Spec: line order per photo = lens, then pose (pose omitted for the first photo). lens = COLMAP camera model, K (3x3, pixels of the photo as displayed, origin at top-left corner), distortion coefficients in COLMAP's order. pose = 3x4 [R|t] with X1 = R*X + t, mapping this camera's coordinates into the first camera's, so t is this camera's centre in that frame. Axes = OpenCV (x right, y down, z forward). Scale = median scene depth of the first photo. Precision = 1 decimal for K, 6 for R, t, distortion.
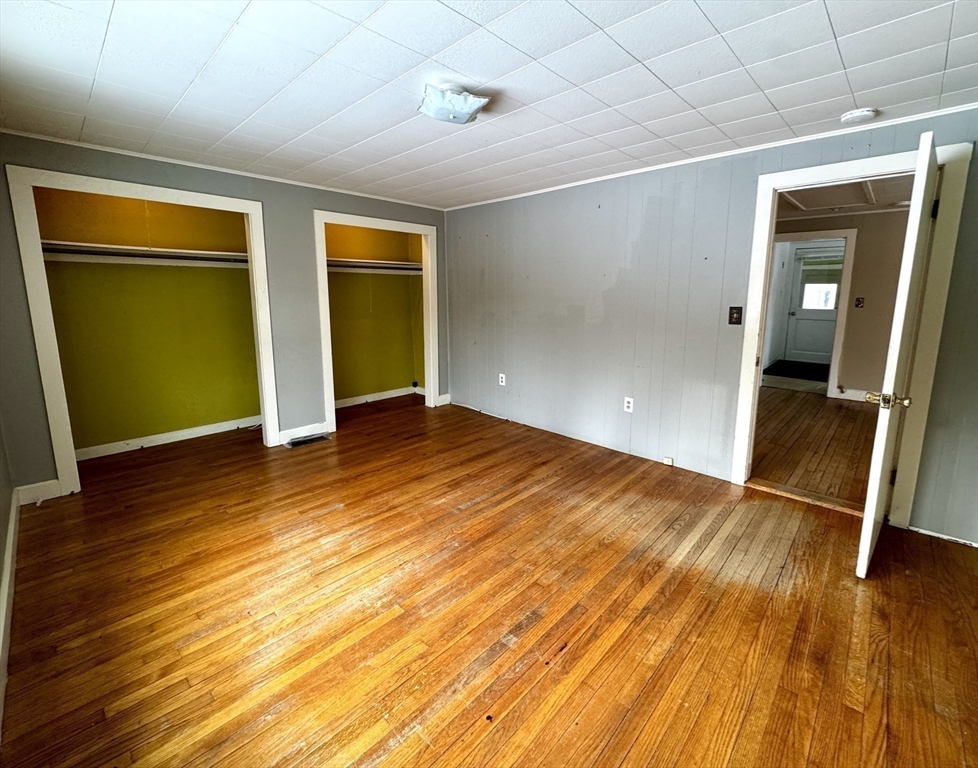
lens RADIAL K [[434.5, 0, 503.1], [0, 434.5, 358.6], [0, 0, 1]] dist [0.004594, 0.001349]
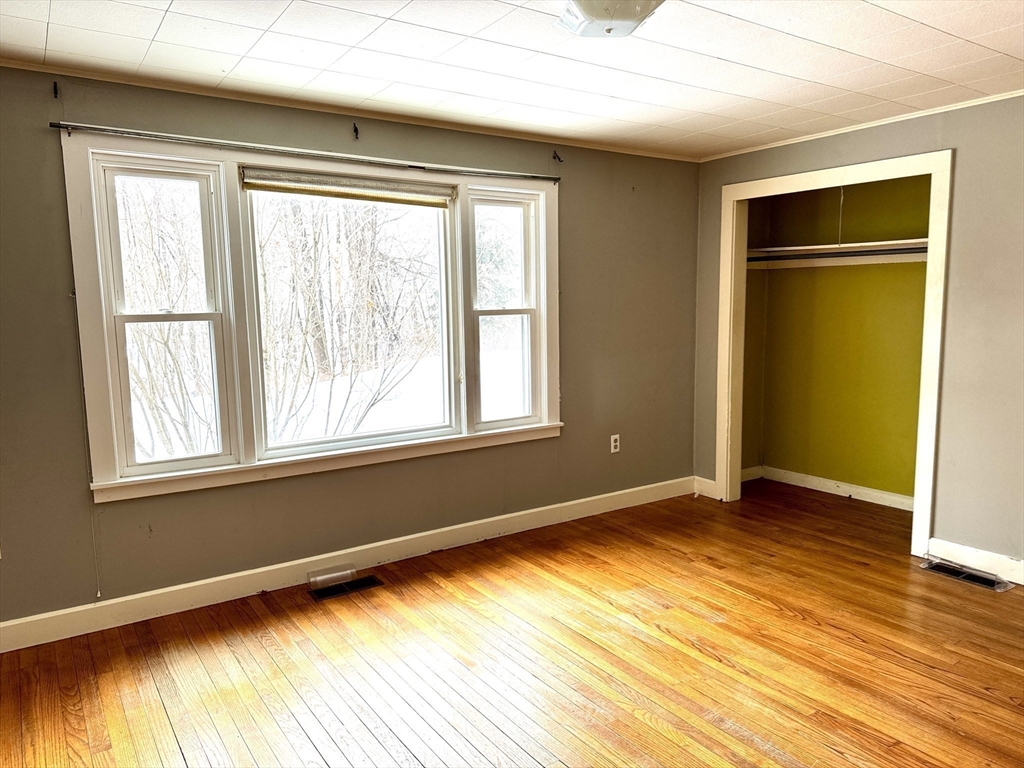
lens RADIAL K [[724.1, 0, 515.7], [0, 724.1, 378.8], [0, 0, 1]] dist [0.042641, -0.051253]
pose [[-0.217782, 0.104607, -0.970375, 0.710679], [-0.138563, 0.980855, 0.136834, -0.128305], [0.966111, 0.164259, -0.199118, 0.828774]]
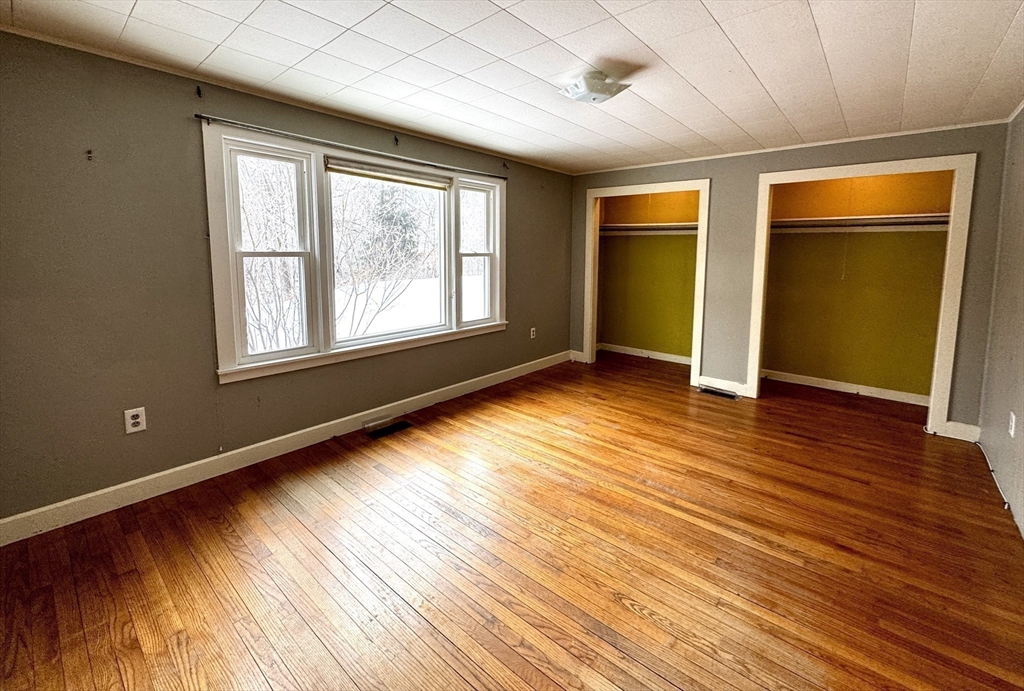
lens RADIAL K [[426.2, 0, 532.3], [0, 426.2, 286.7], [0, 0, 1]] dist [-0.004613, 0.000348]
pose [[0.062018, 0.081233, -0.994764, 0.724665], [-0.165565, 0.983711, 0.070008, -0.086426], [0.984247, 0.160356, 0.074457, 0.596563]]
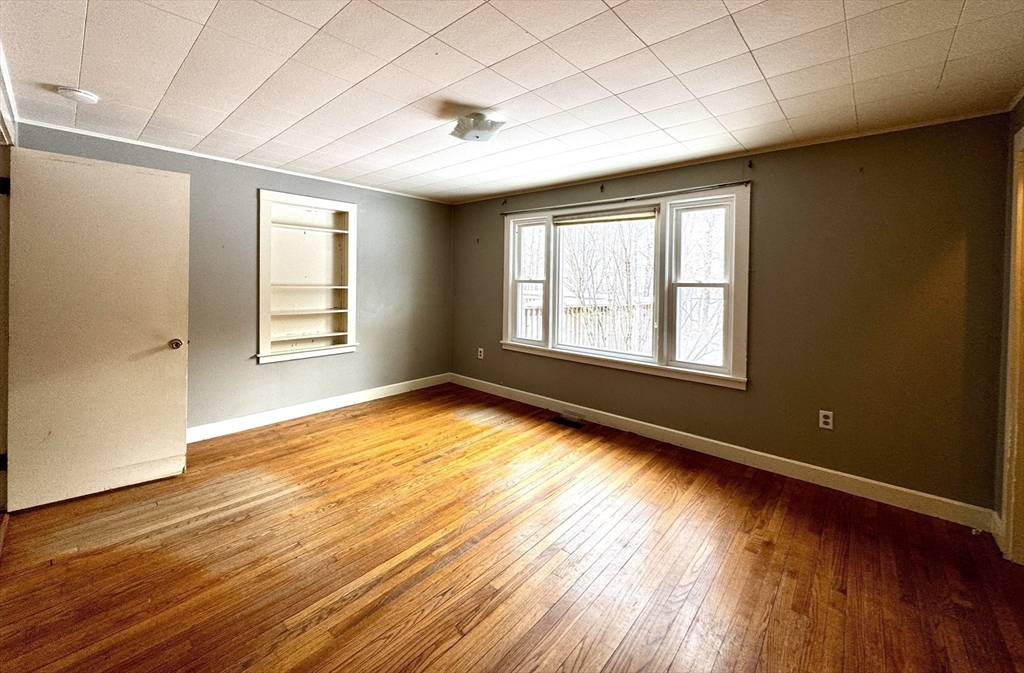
lens RADIAL K [[408.3, 0, 508.9], [0, 408.3, 280.8], [0, 0, 1]] dist [-0.002069, -0.001091]
pose [[-0.999607, -0.018290, -0.021253, -0.132332], [-0.021419, 0.987232, 0.157840, -0.235661], [0.018094, 0.158233, -0.987236, 1.582280]]
